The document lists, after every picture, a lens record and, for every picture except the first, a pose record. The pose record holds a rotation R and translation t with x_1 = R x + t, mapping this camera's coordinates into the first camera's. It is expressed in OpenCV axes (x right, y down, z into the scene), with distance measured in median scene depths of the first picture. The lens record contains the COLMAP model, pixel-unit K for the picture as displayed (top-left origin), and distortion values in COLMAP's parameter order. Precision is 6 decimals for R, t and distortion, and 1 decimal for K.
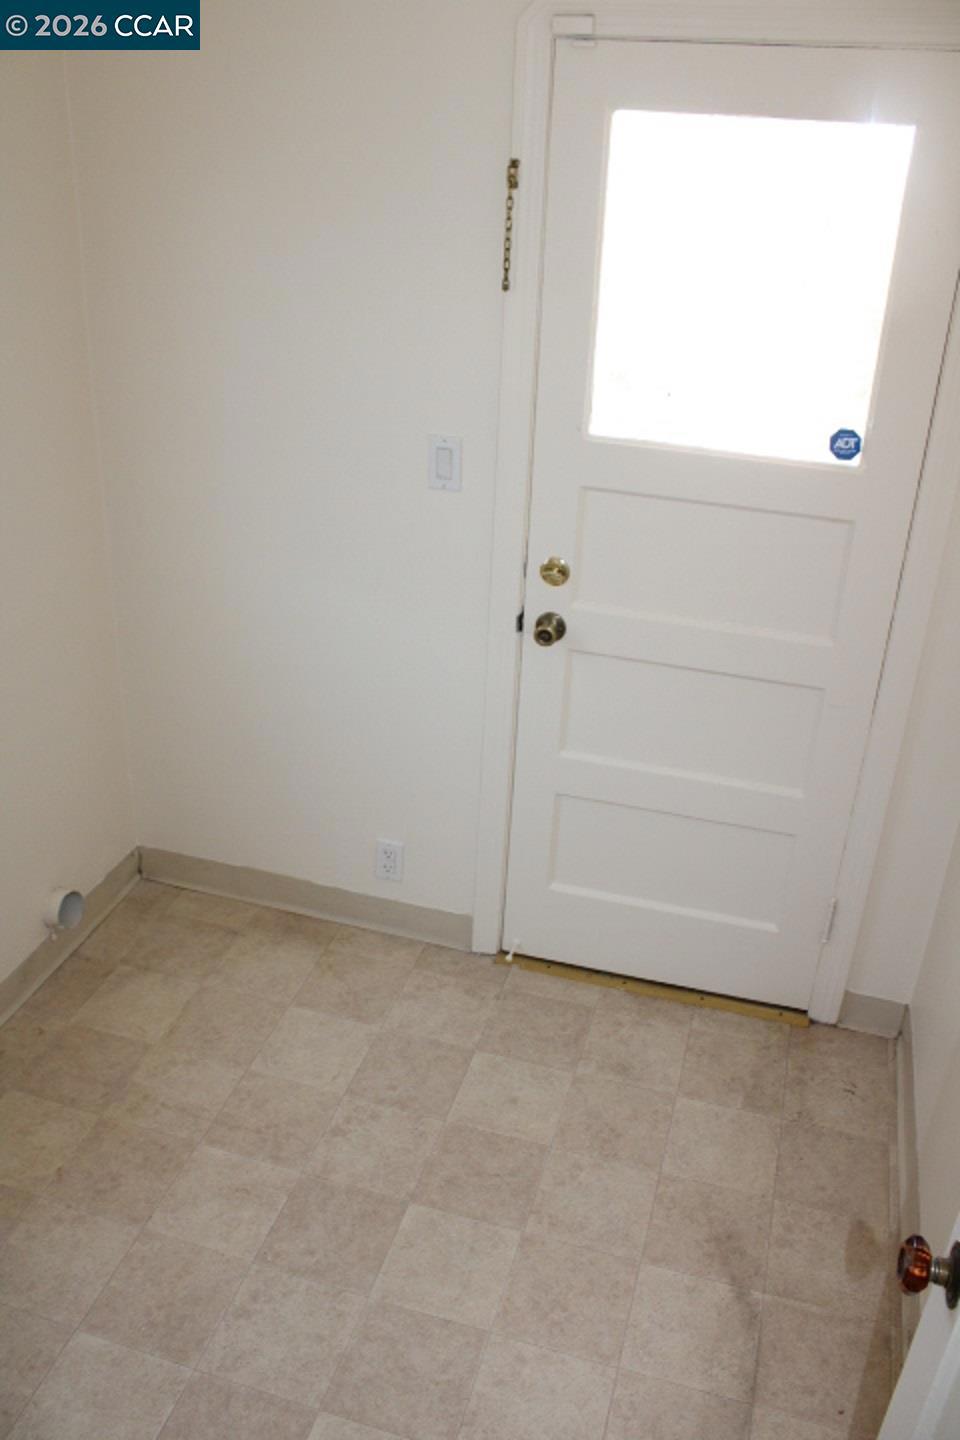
lens RADIAL K [[1212.3, 0, 474.5], [0, 1212.3, 711.6], [0, 0, 1]] dist [-0.146068, 0.117324]
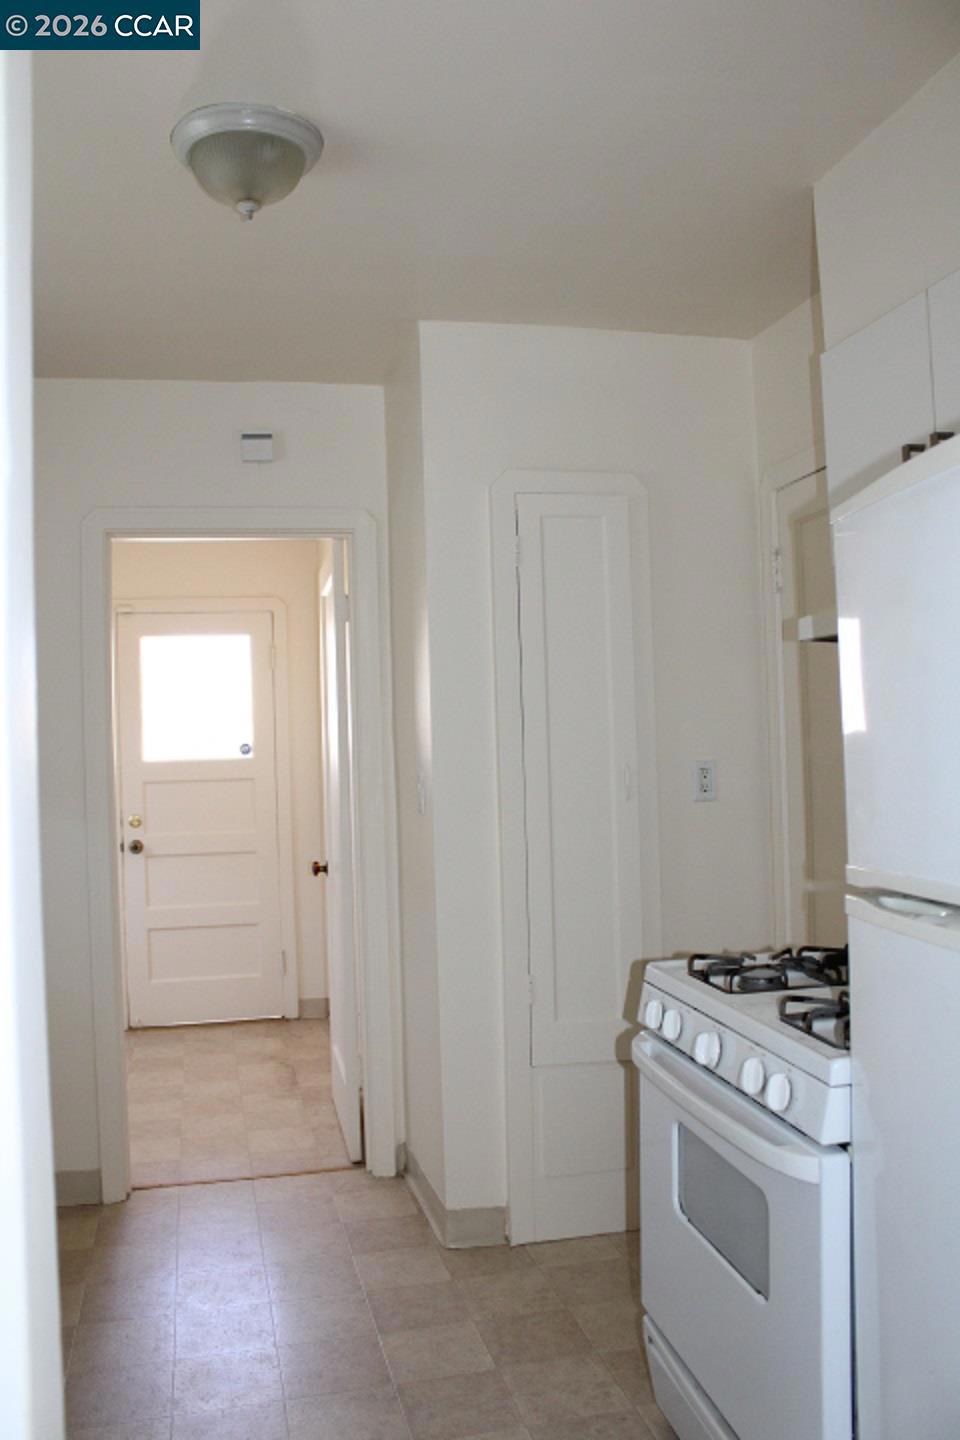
lens RADIAL K [[1212.3, 0, 479.1], [0, 1212.3, 721.5], [0, 0, 1]] dist [-0.146068, 0.117324]
pose [[0.866587, -0.065771, 0.494673, -0.483768], [0.279423, 0.885261, -0.371801, 0.749173], [-0.413461, 0.460421, 0.785533, -1.163377]]
